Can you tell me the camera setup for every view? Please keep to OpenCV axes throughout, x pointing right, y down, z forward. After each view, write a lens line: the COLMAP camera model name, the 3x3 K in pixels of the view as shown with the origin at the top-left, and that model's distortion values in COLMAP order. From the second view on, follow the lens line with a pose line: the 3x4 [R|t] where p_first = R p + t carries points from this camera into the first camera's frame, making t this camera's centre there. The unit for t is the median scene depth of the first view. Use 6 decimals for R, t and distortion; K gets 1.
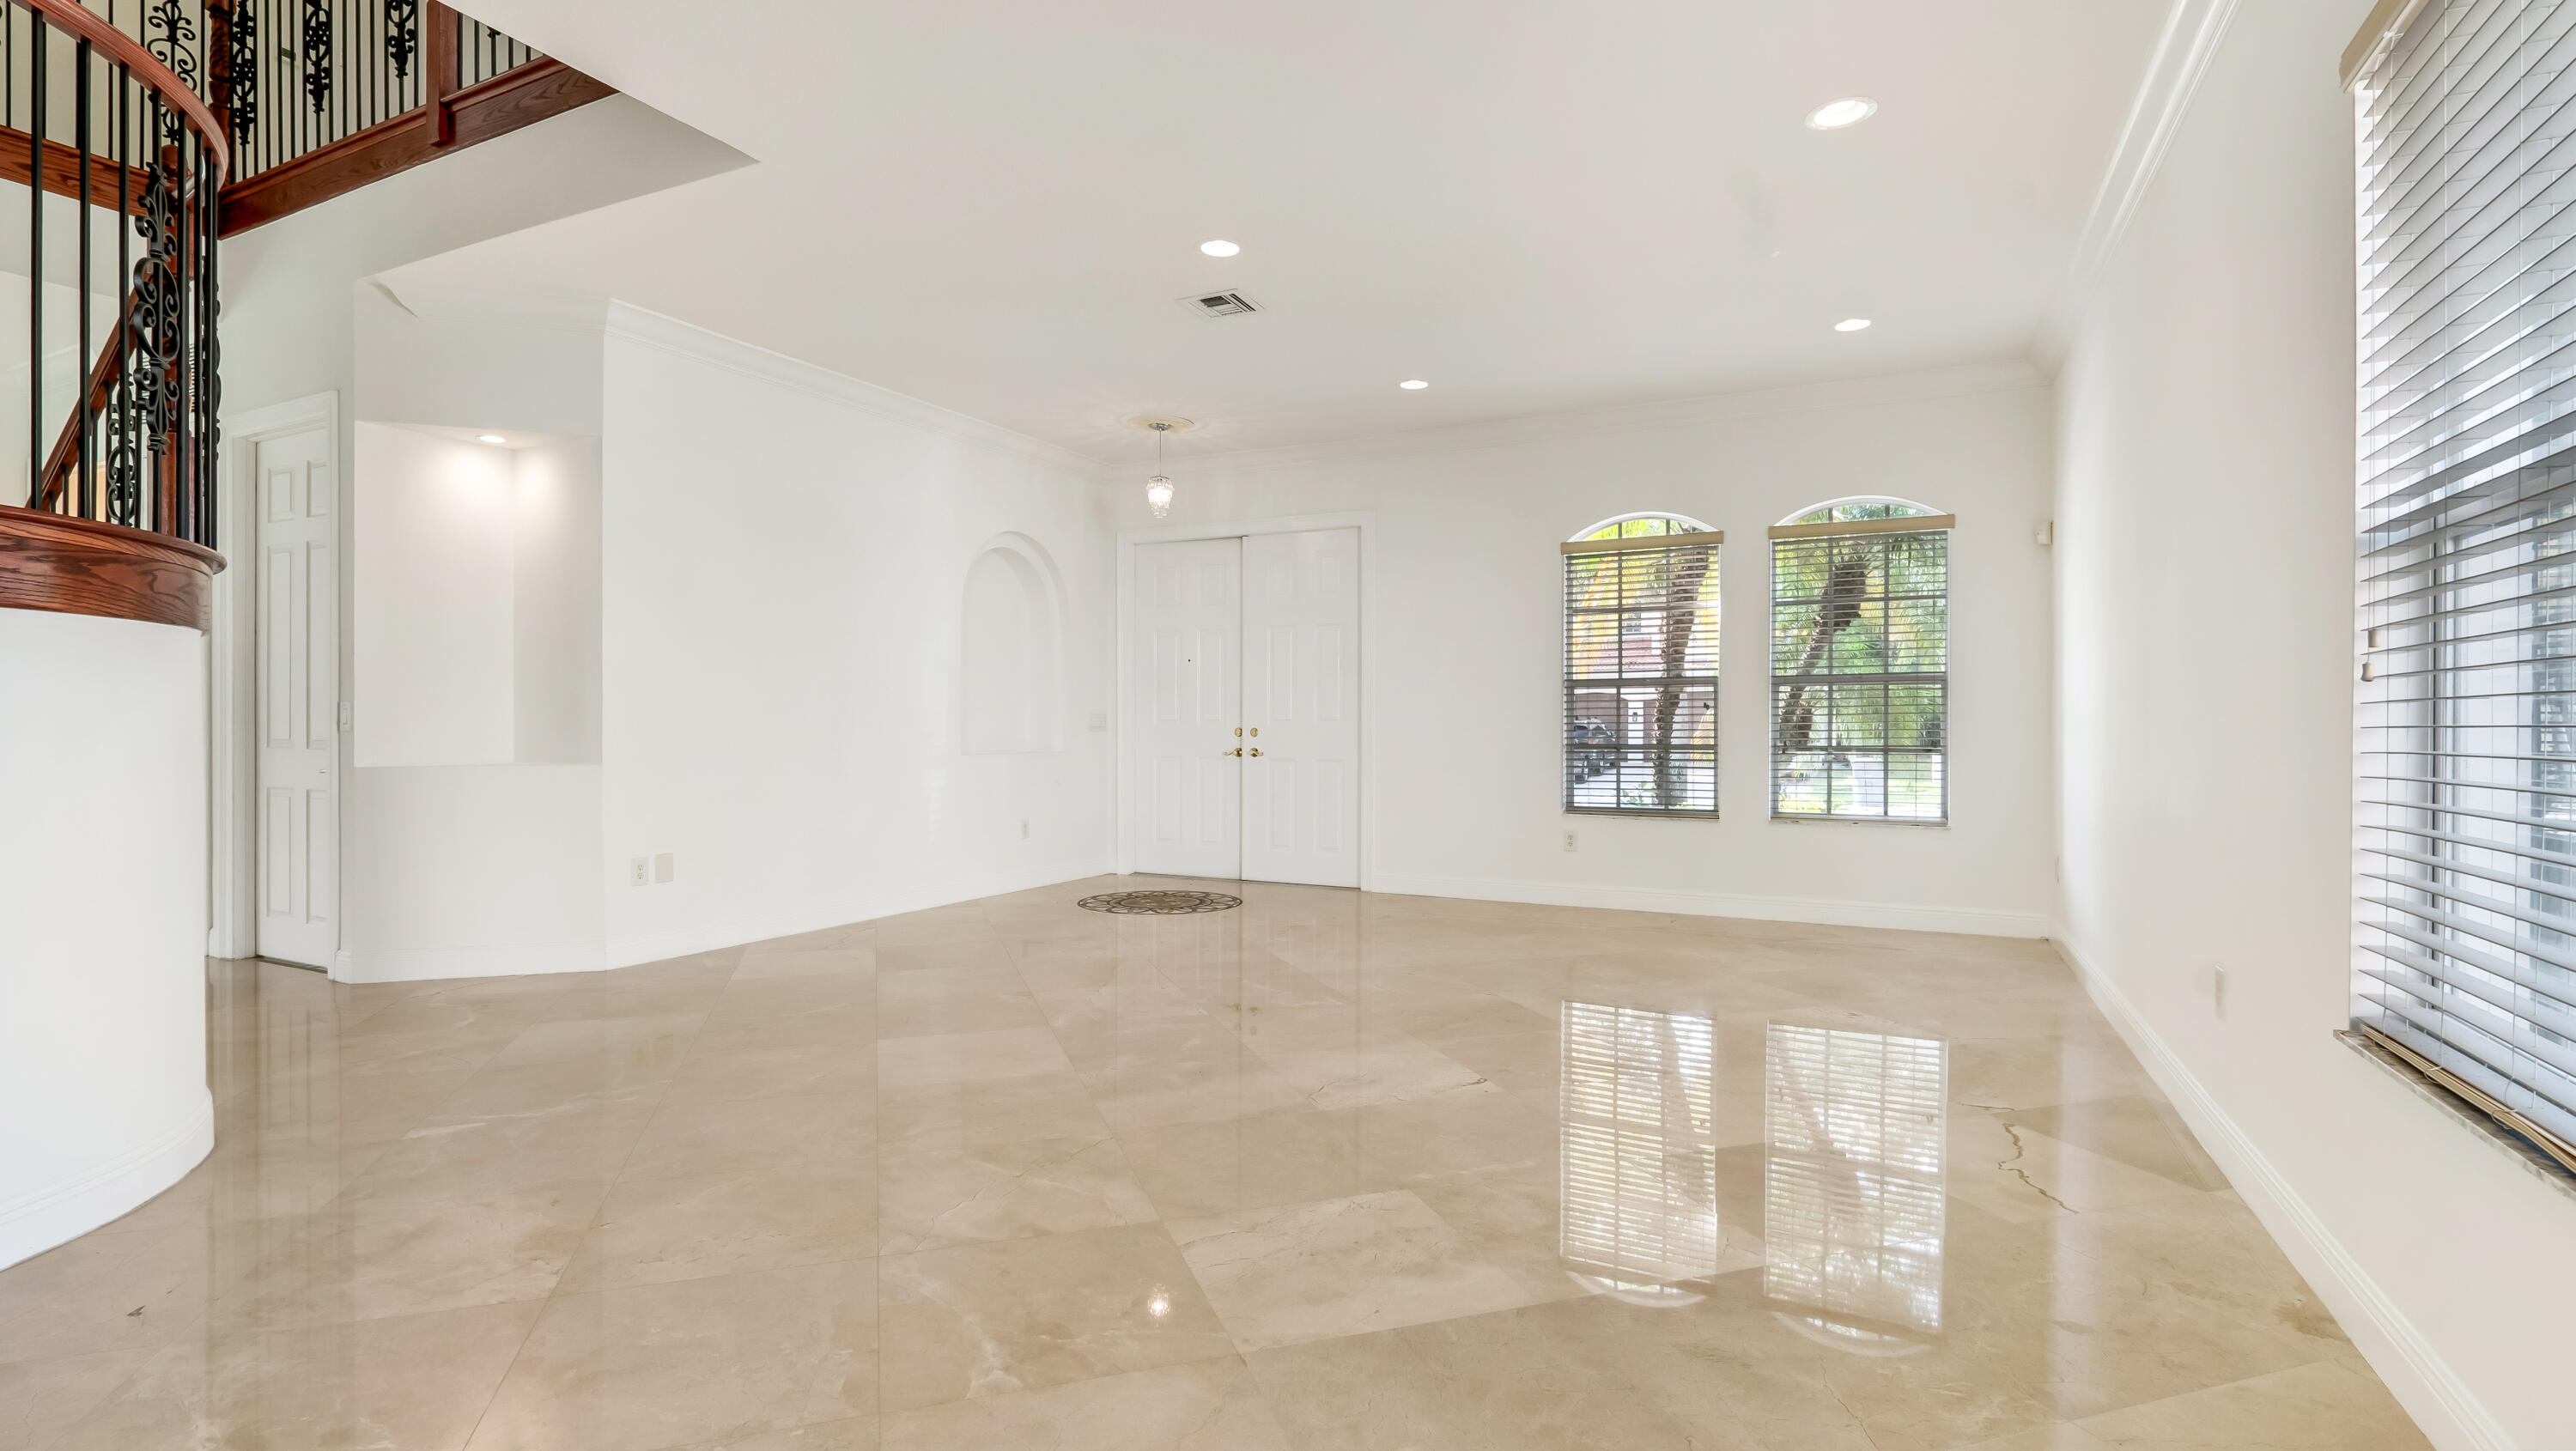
lens RADIAL K [[1191.3, 0, 1291.8], [0, 1191.3, 712.2], [0, 0, 1]] dist [-0.005723, -0.001796]
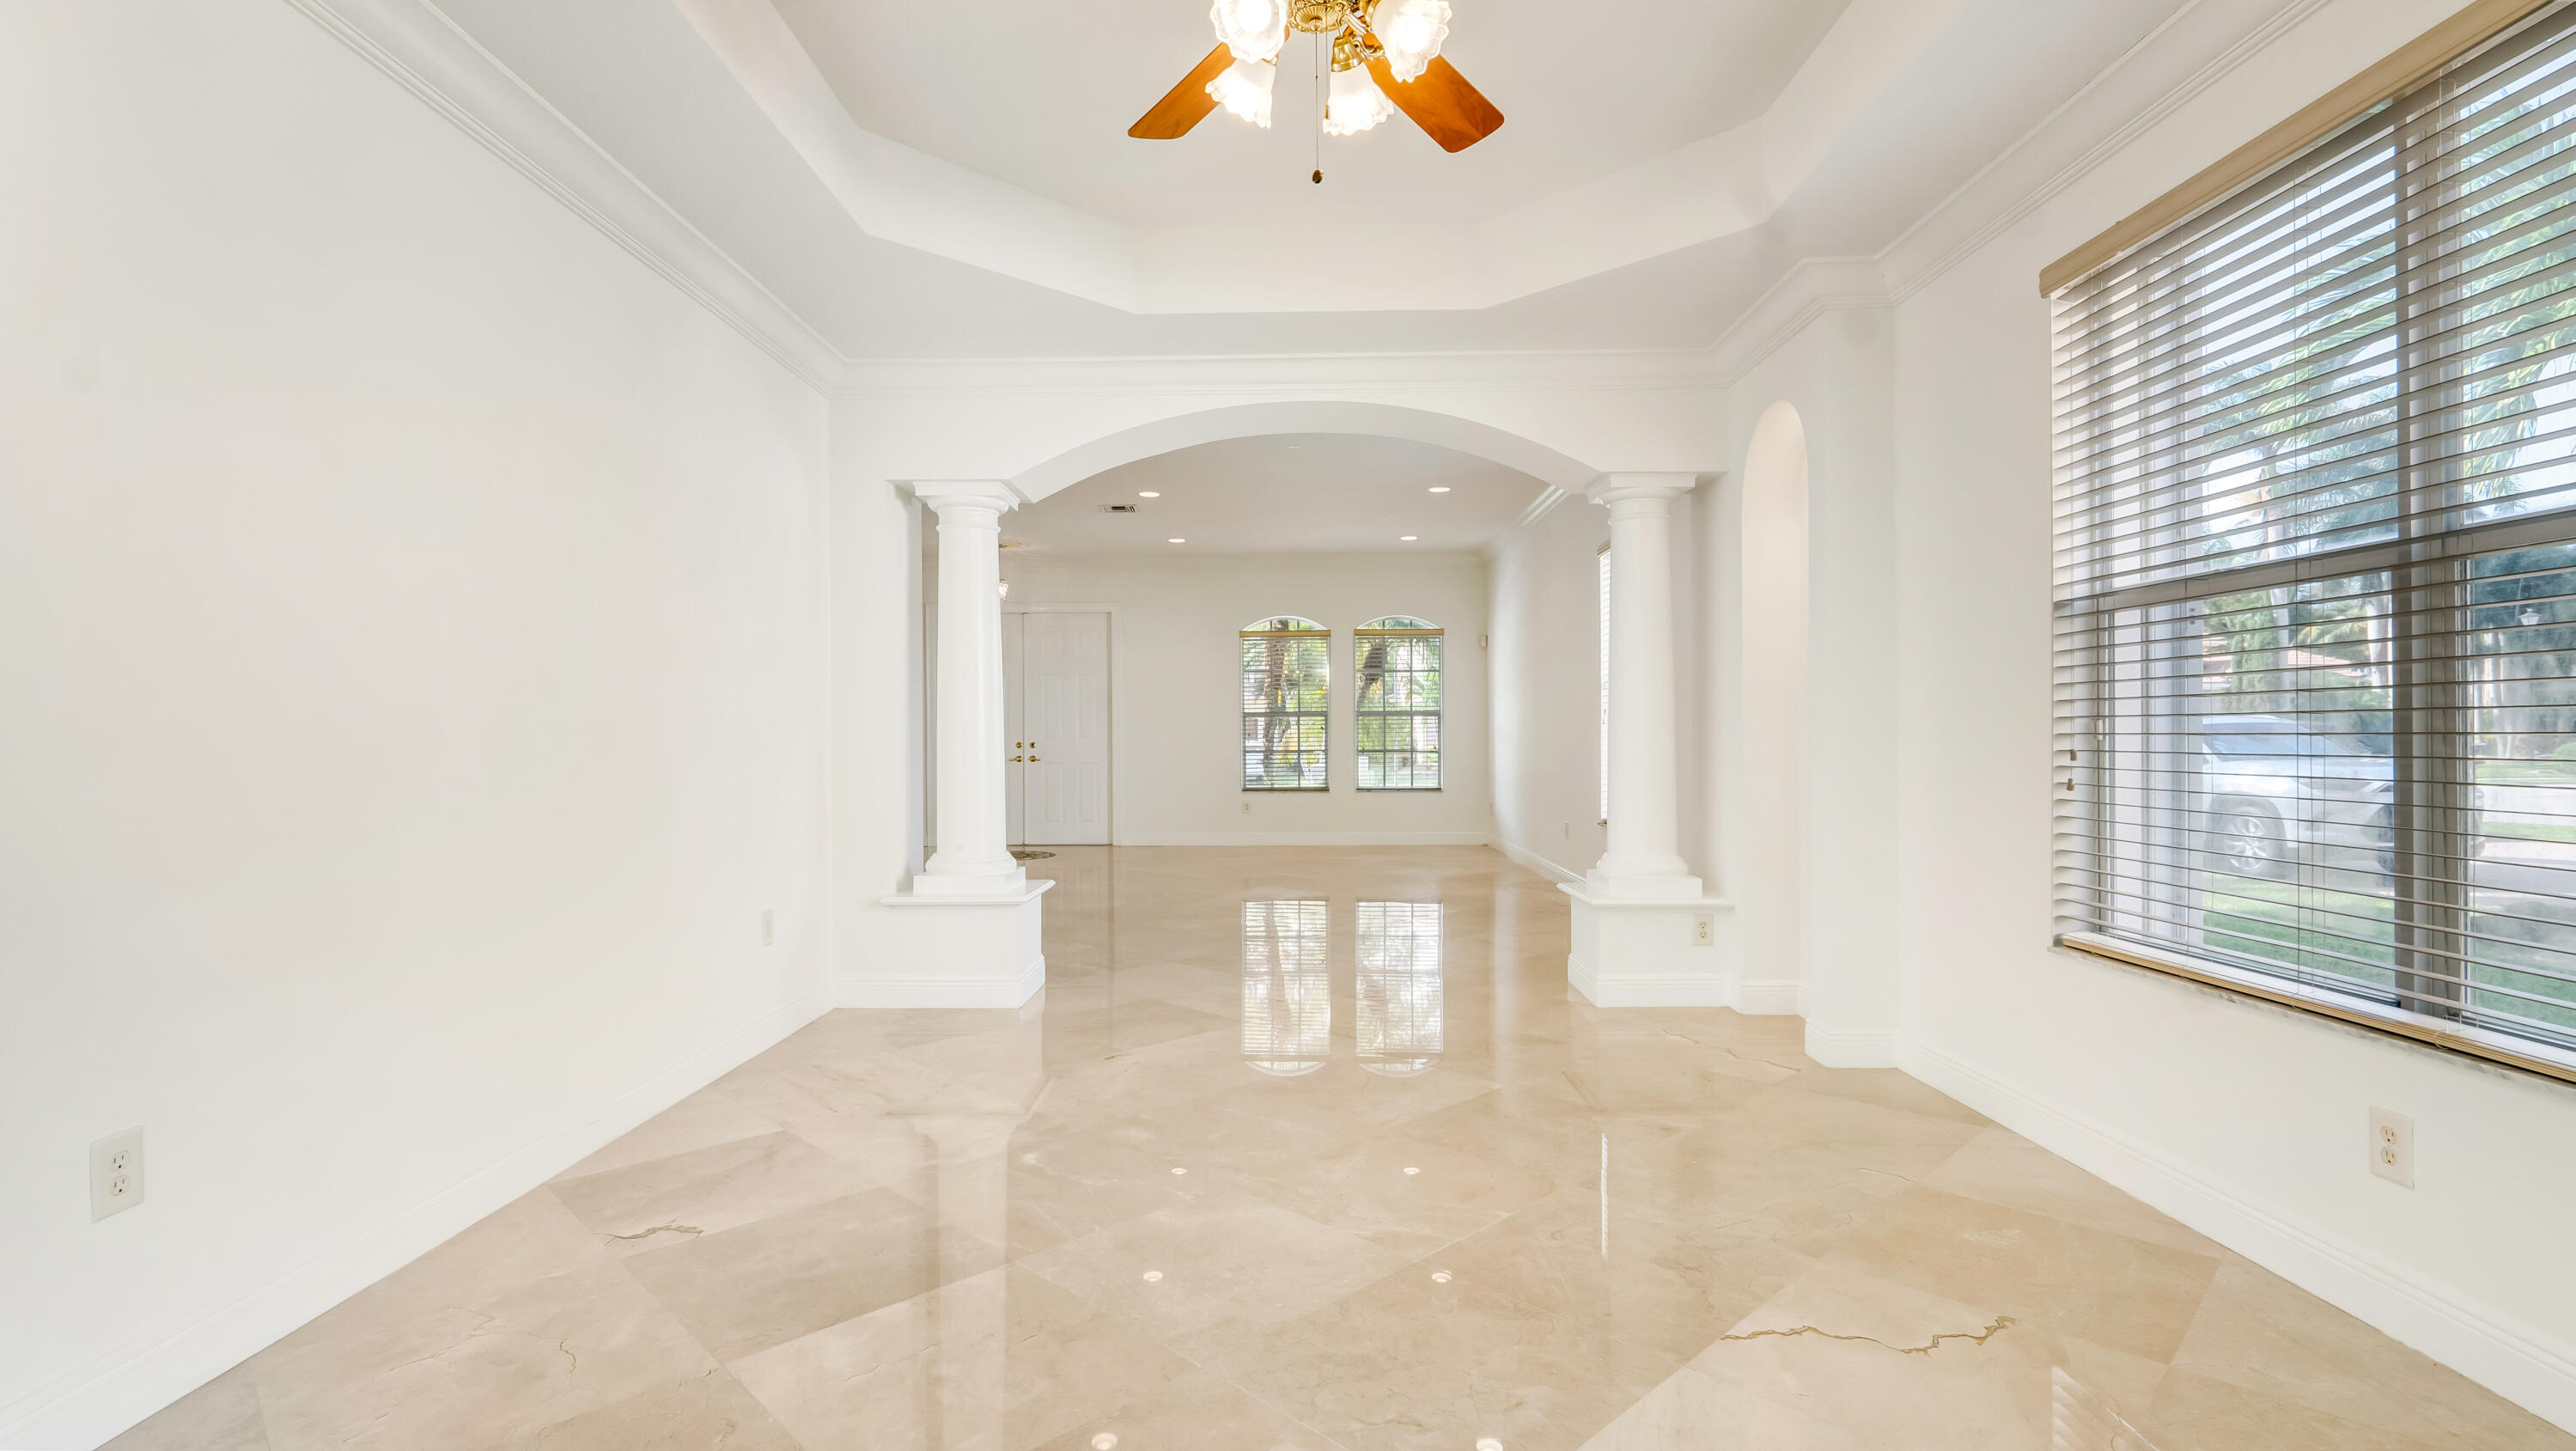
lens RADIAL K [[1191.5, 0, 1285.8], [0, 1191.5, 734.7], [0, 0, 1]] dist [-0.005723, -0.001796]
pose [[0.900525, -0.004706, 0.434780, -0.452801], [0.000878, 0.999959, 0.009006, -0.010793], [-0.434804, -0.007729, 0.900492, -0.553293]]
